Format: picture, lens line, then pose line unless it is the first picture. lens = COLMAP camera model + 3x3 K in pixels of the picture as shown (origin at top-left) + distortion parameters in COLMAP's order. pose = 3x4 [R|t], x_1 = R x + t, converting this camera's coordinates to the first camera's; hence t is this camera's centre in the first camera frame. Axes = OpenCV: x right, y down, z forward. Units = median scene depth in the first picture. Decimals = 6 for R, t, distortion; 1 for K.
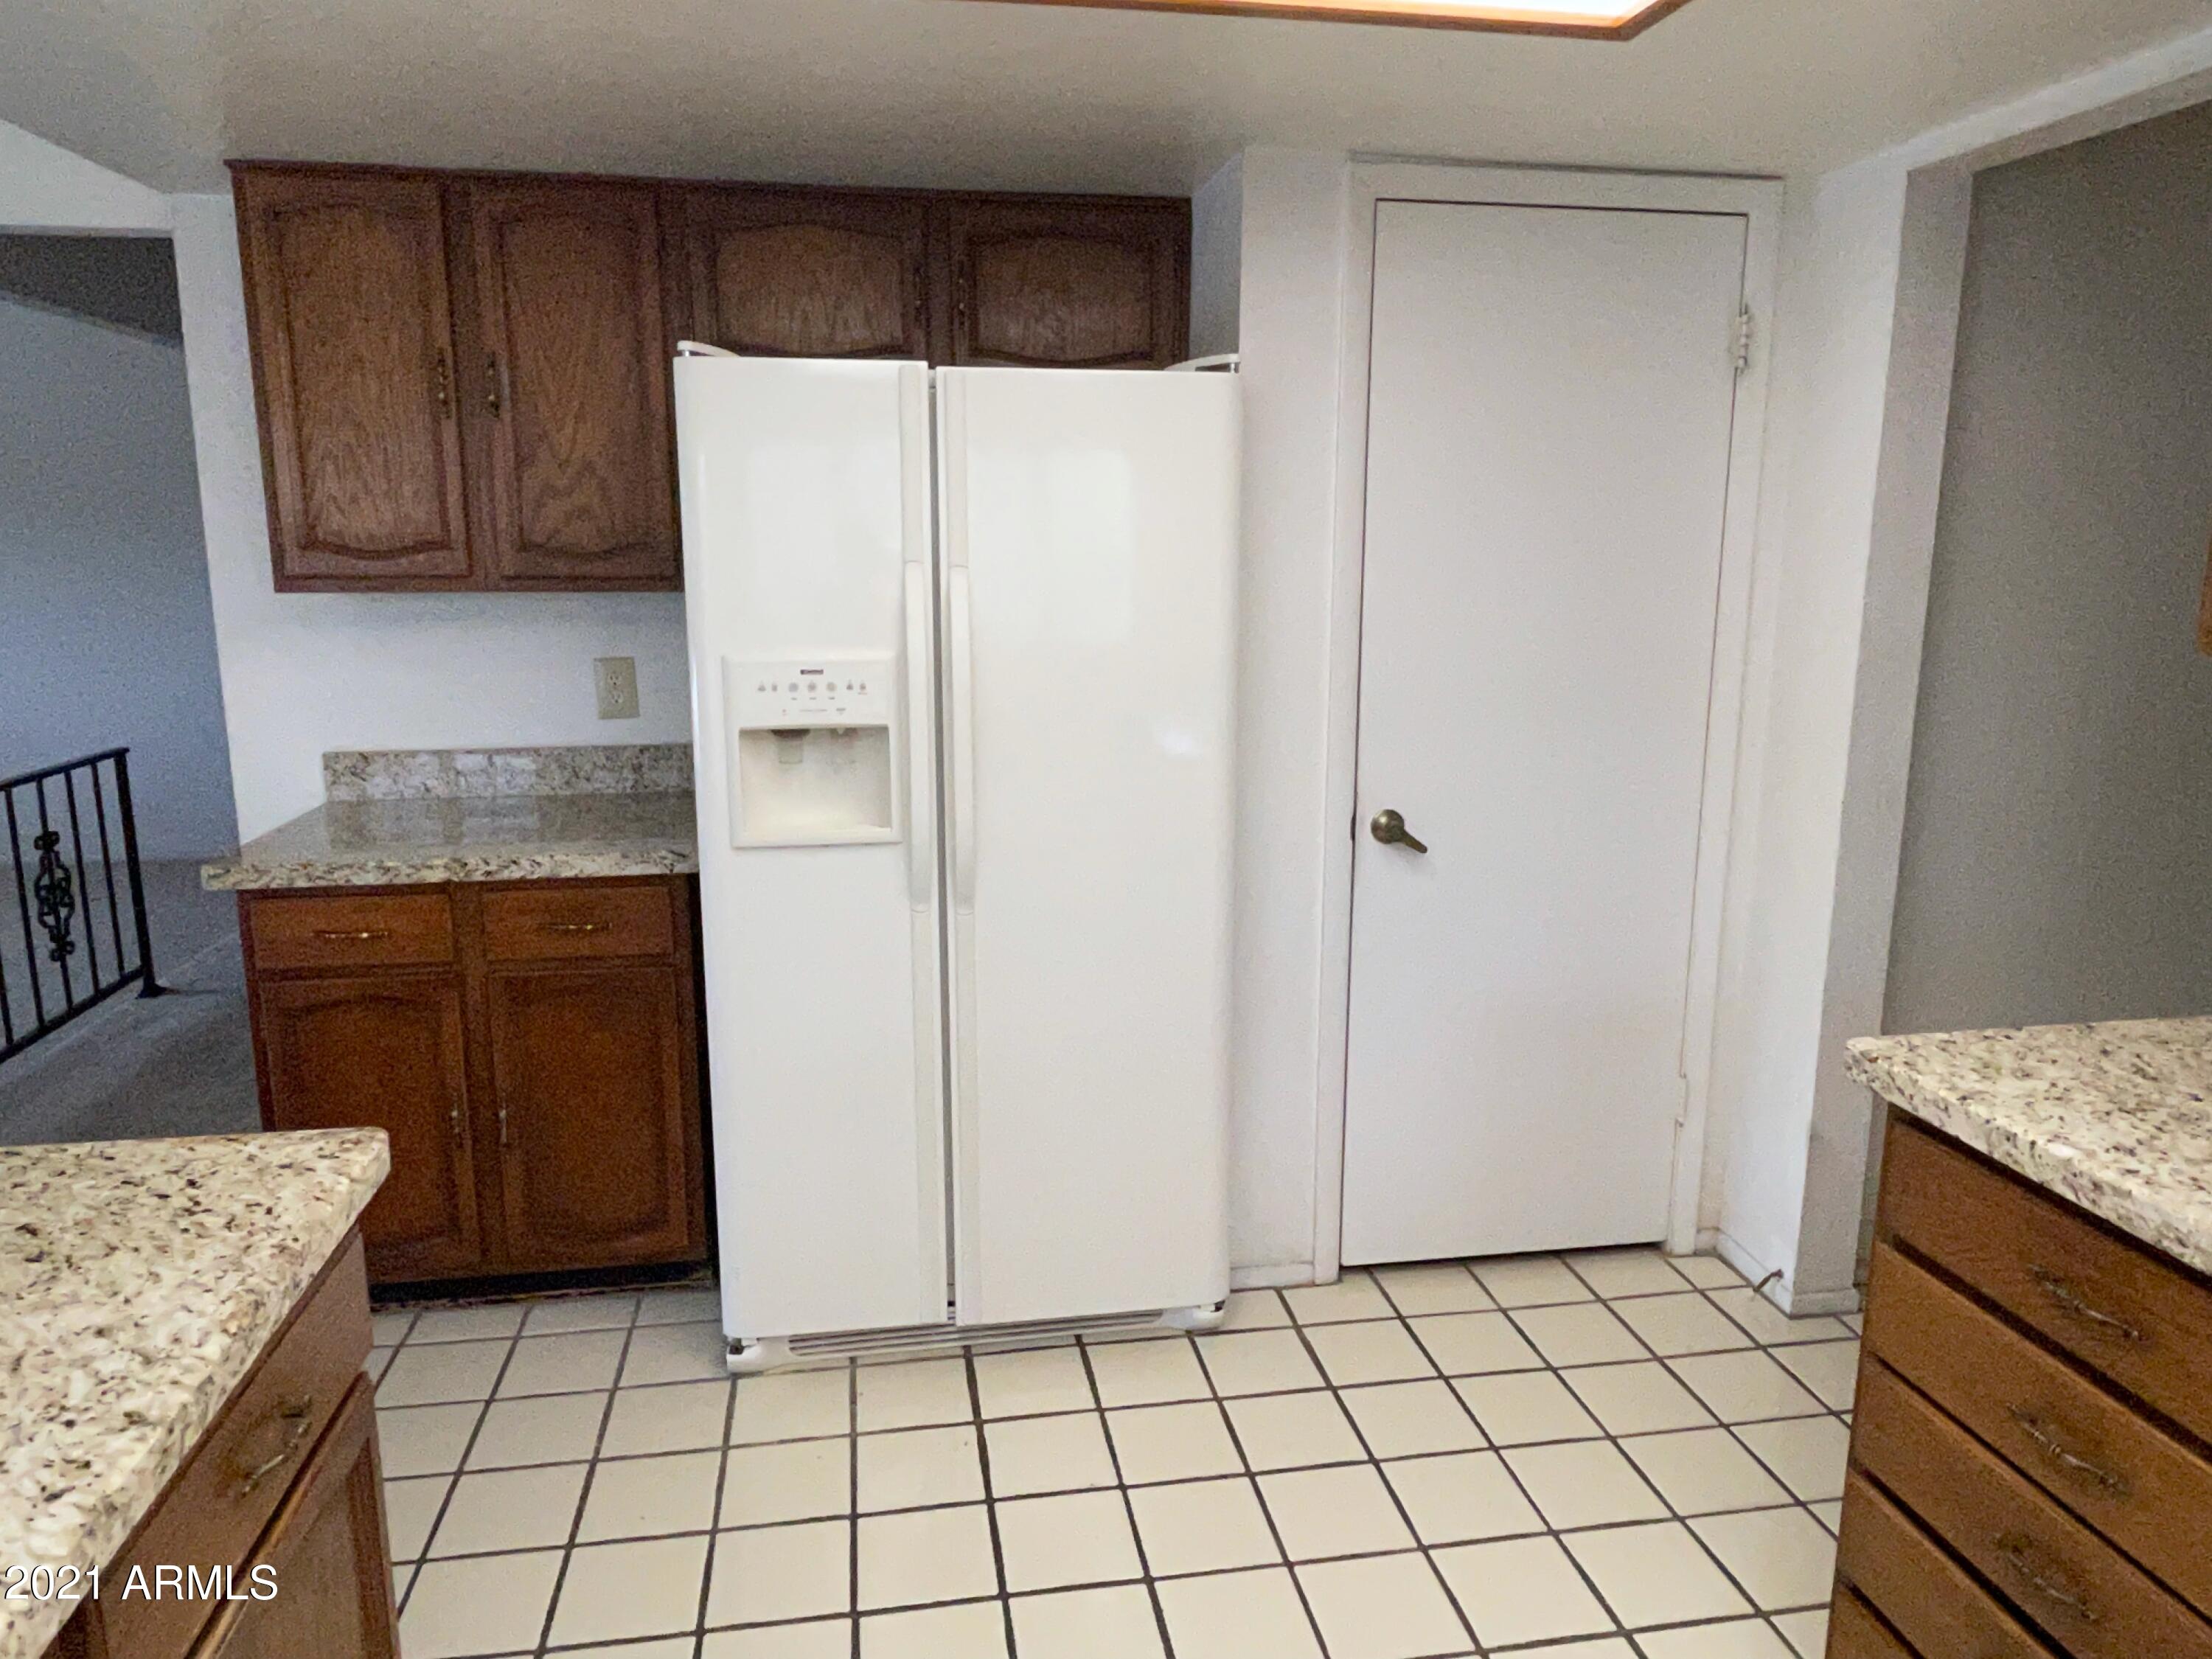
lens RADIAL K [[1461.0, 0, 1094.4], [0, 1461.0, 821.5], [0, 0, 1]] dist [0.000801, -0.000267]
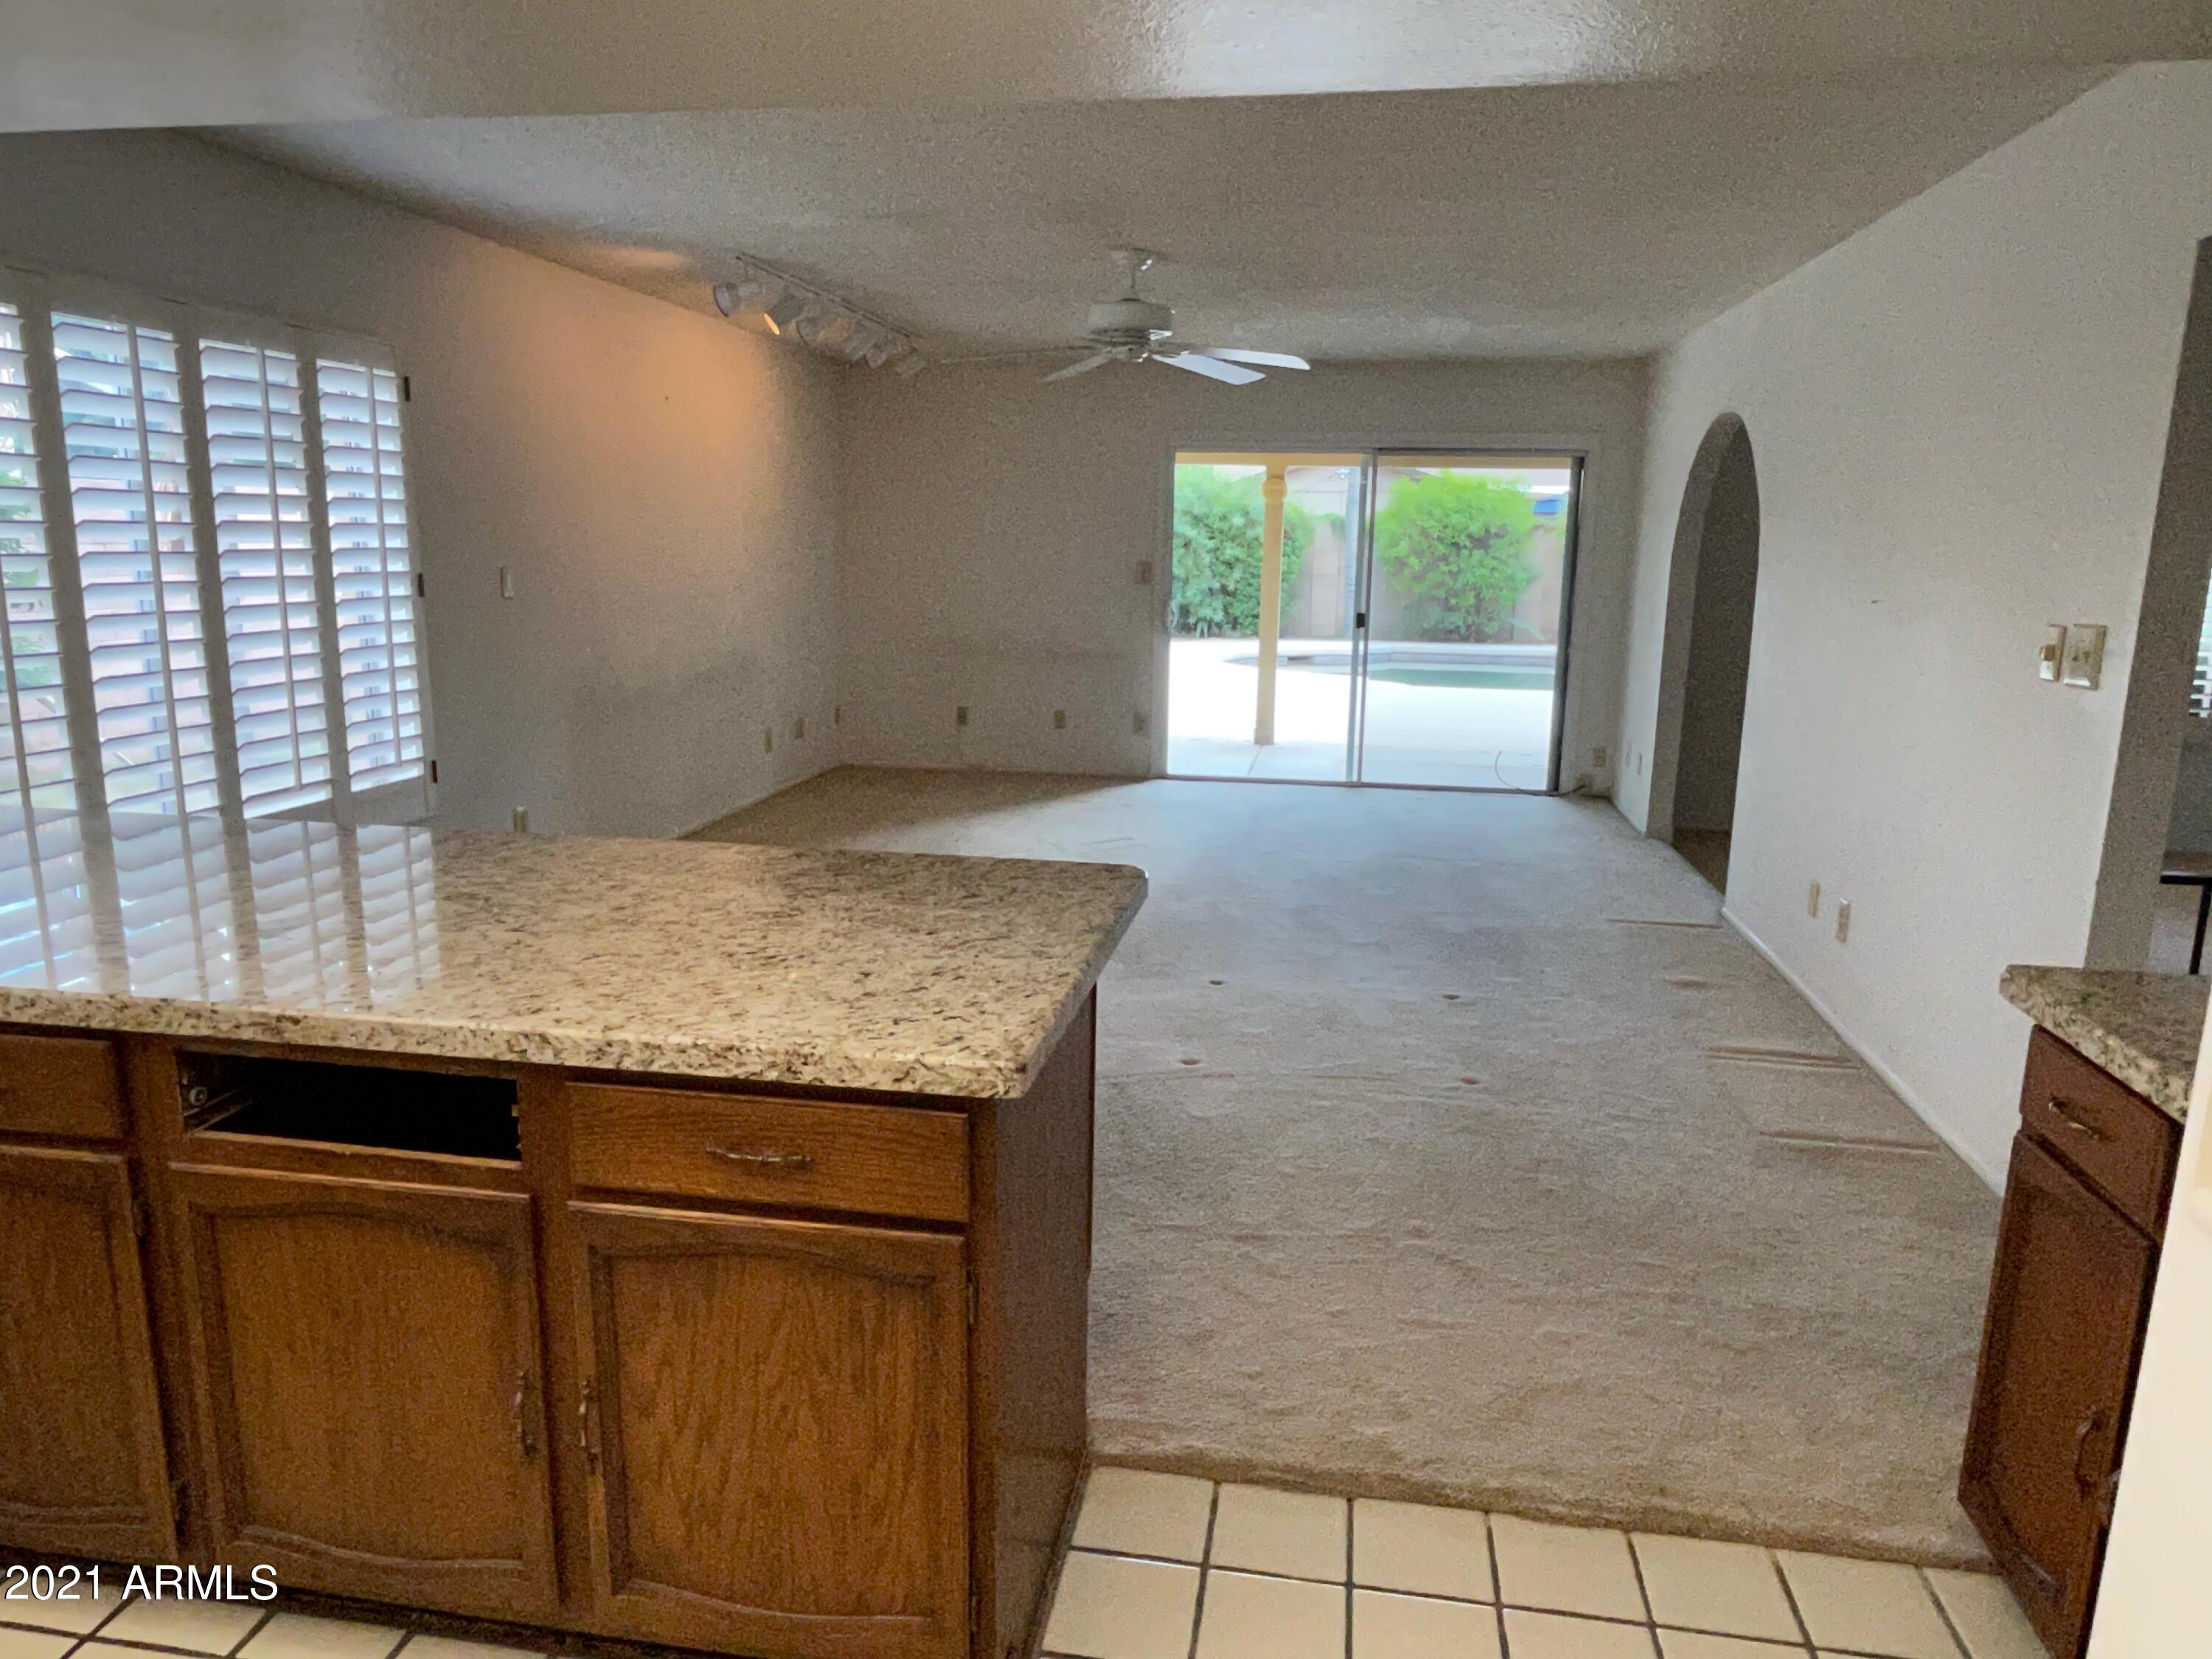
lens RADIAL K [[1436.6, 0, 1106.0], [0, 1436.6, 829.5], [0, 0, 1]] dist [0.002615, -0.001267]
pose [[-0.329916, 0.180680, -0.926558, 0.276601], [-0.197829, 0.946486, 0.255006, -0.146918], [0.923049, 0.267431, -0.276517, 0.766728]]
